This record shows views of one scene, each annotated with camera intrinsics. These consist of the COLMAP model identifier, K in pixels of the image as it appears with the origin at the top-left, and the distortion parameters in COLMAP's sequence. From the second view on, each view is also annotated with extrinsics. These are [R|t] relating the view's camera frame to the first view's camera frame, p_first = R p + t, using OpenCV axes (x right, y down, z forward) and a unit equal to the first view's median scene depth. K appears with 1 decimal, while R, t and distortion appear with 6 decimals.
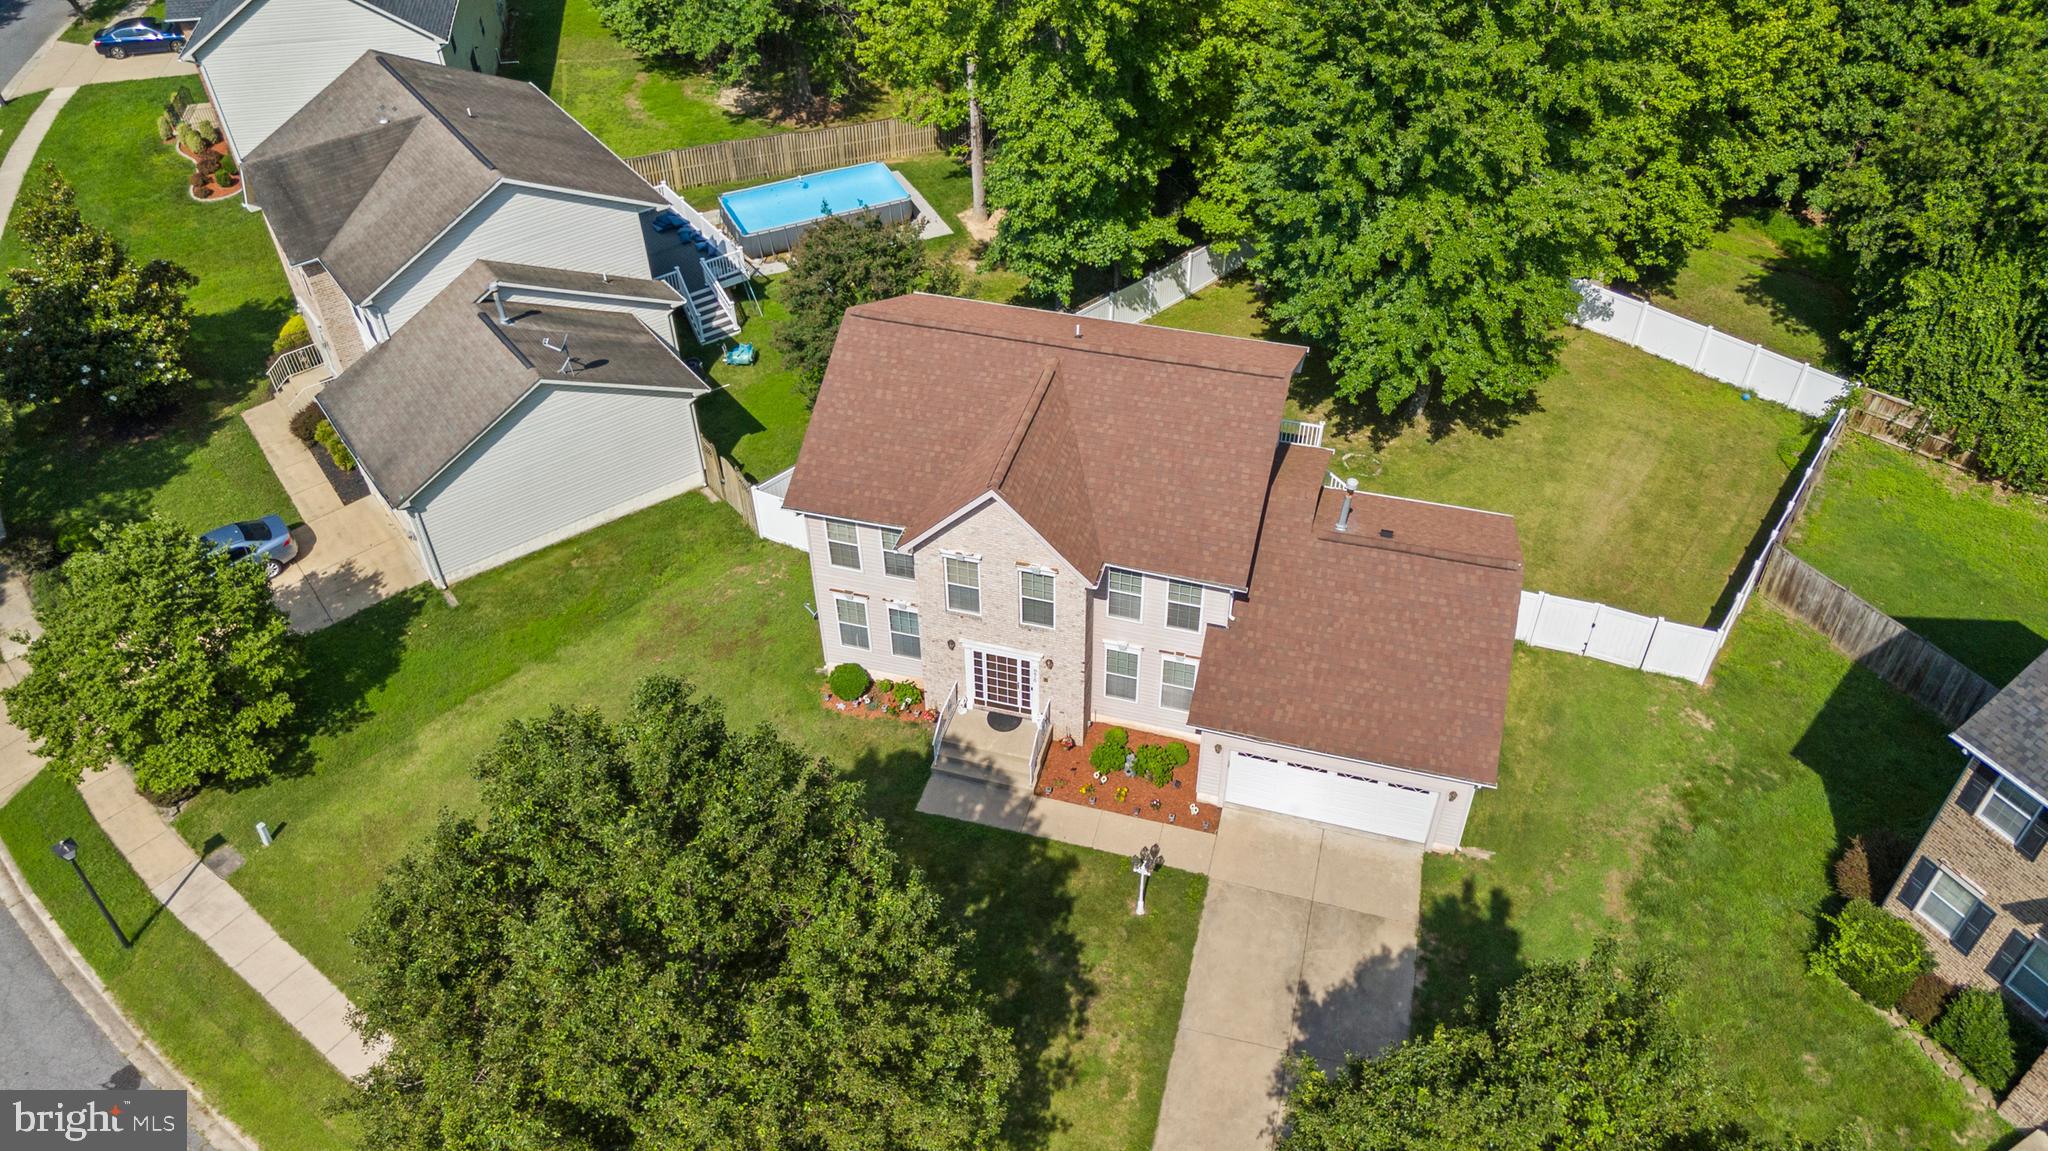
lens RADIAL K [[1435.9, 0, 1024.0], [0, 1435.9, 575.5], [0, 0, 1]] dist [-0.002303, -0.003114]
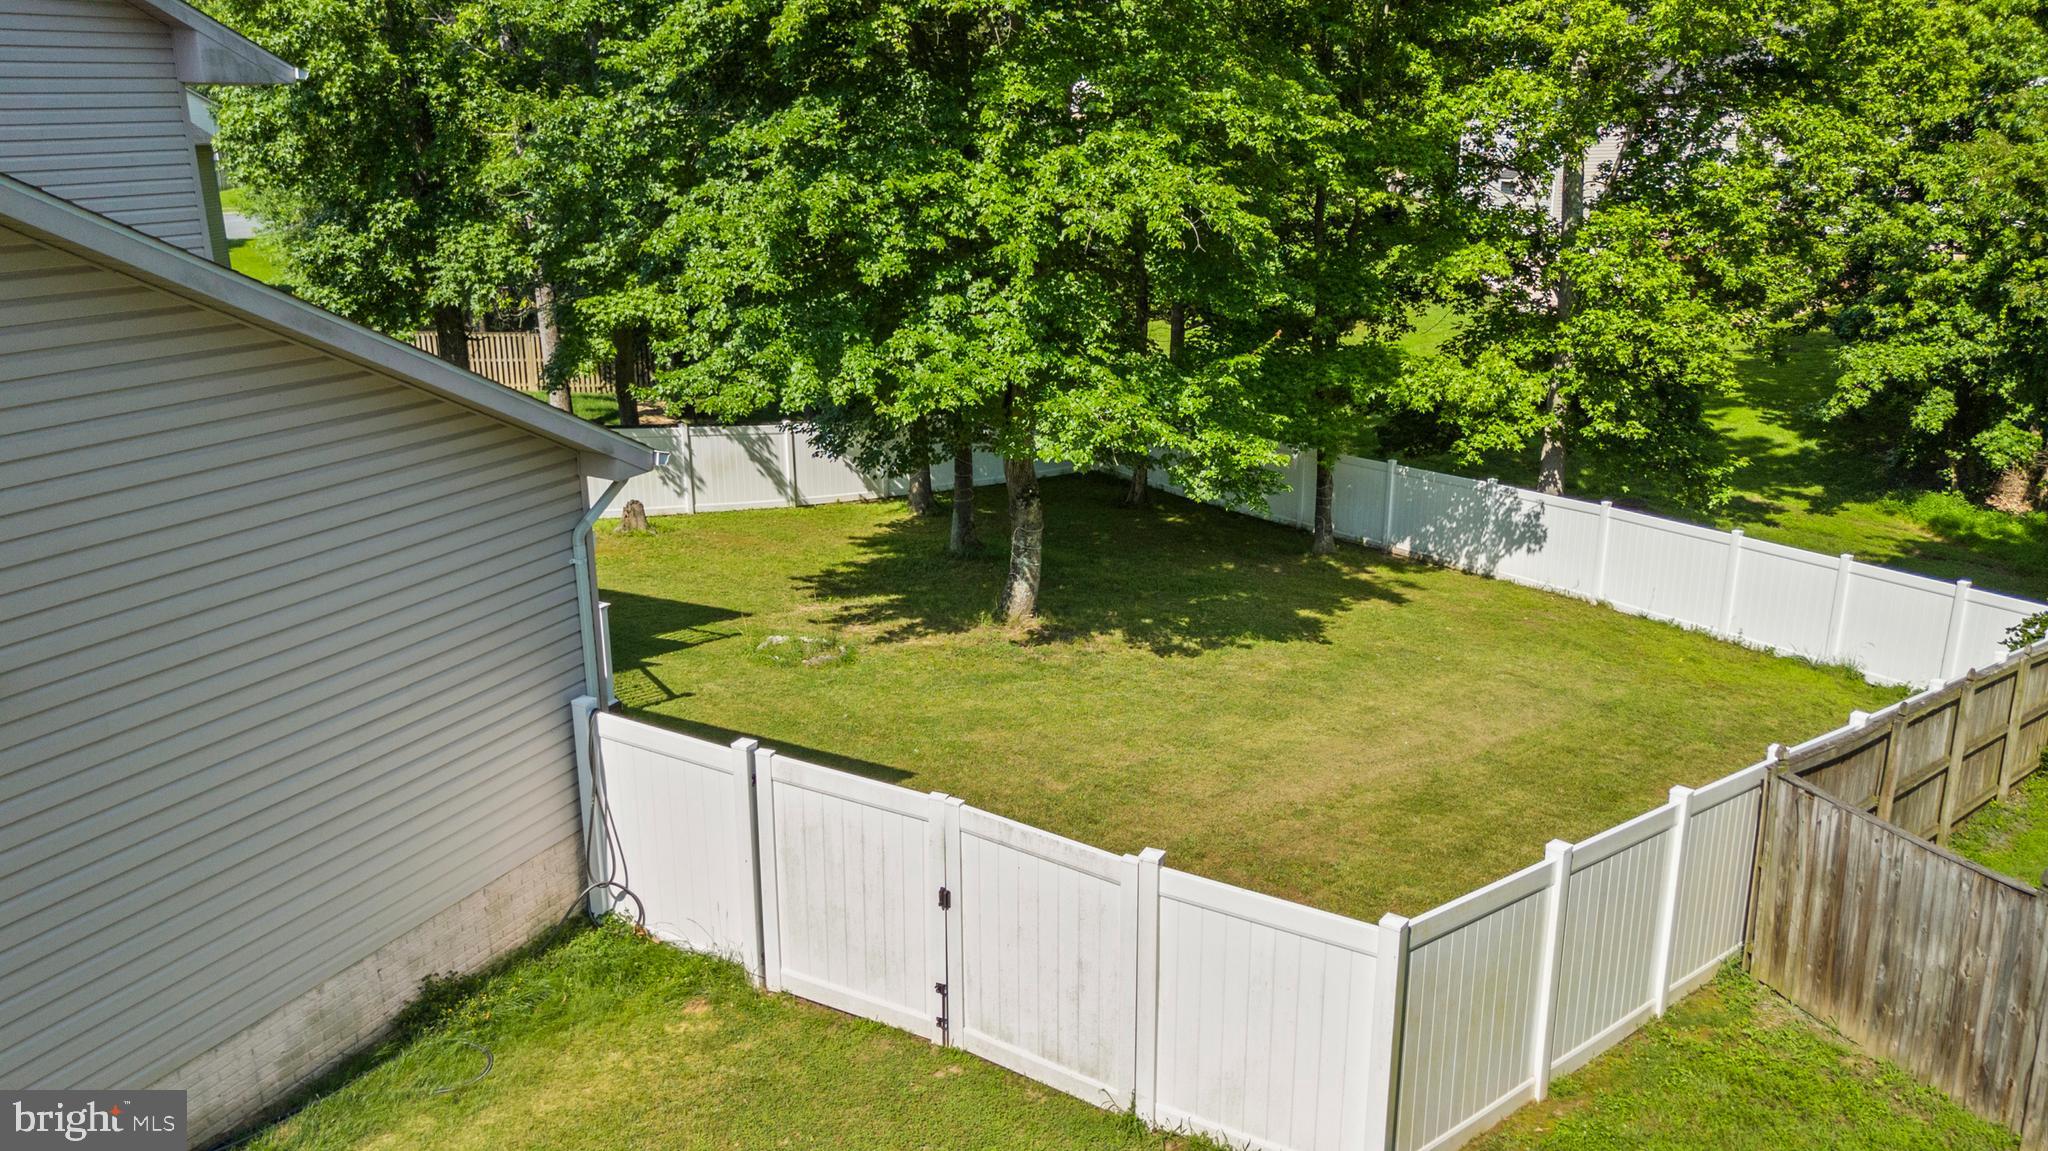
lens RADIAL K [[1435.9, 0, 1024.0], [0, 1435.9, 575.5], [0, 0, 1]] dist [-0.002303, -0.003114]
pose [[0.979386, 0.067715, -0.190310, 0.389118], [-0.144126, 0.894364, -0.423485, 0.076035], [0.141530, 0.442184, 0.885688, 0.642710]]
